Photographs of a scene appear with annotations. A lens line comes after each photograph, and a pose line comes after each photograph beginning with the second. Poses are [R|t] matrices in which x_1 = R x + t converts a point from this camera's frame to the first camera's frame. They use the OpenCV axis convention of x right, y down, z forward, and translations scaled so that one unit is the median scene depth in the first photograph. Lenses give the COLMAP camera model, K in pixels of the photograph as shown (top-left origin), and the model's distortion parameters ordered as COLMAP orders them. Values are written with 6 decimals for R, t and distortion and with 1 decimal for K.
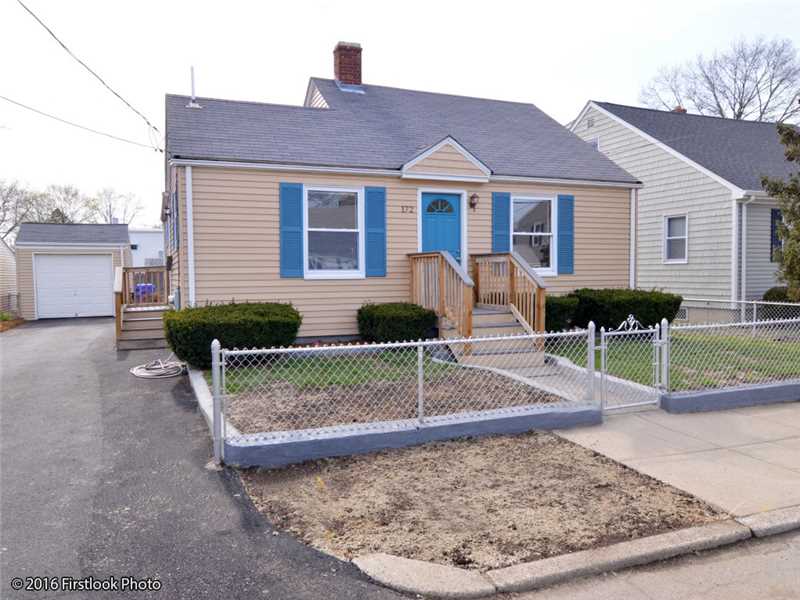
lens RADIAL K [[630.5, 0, 402.5], [0, 630.5, 288.0], [0, 0, 1]] dist [-0.000720, -0.004382]
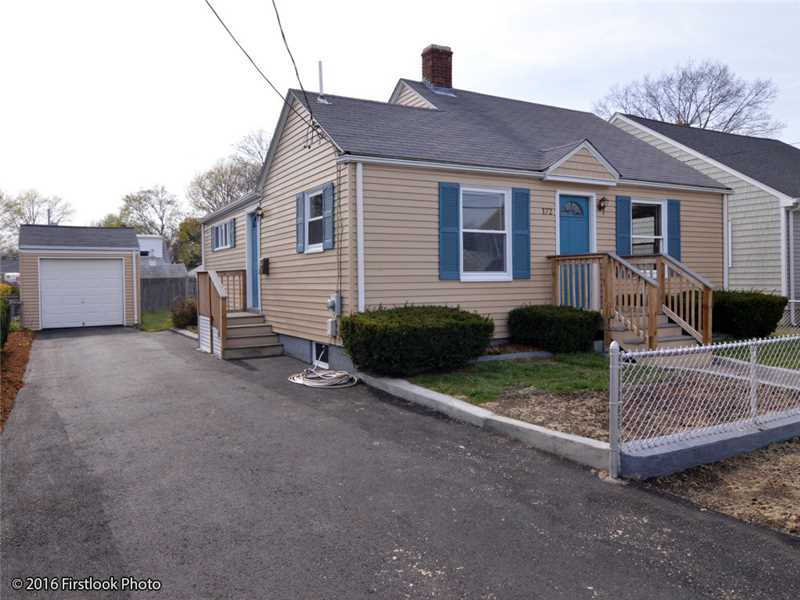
lens RADIAL K [[618.8, 0, 395.8], [0, 618.8, 271.3], [0, 0, 1]] dist [0.001710, -0.003619]
pose [[0.991682, -0.002394, 0.128693, -0.355681], [0.007313, 0.999260, -0.037767, 0.005252], [-0.128508, 0.038394, 0.990965, 0.064882]]
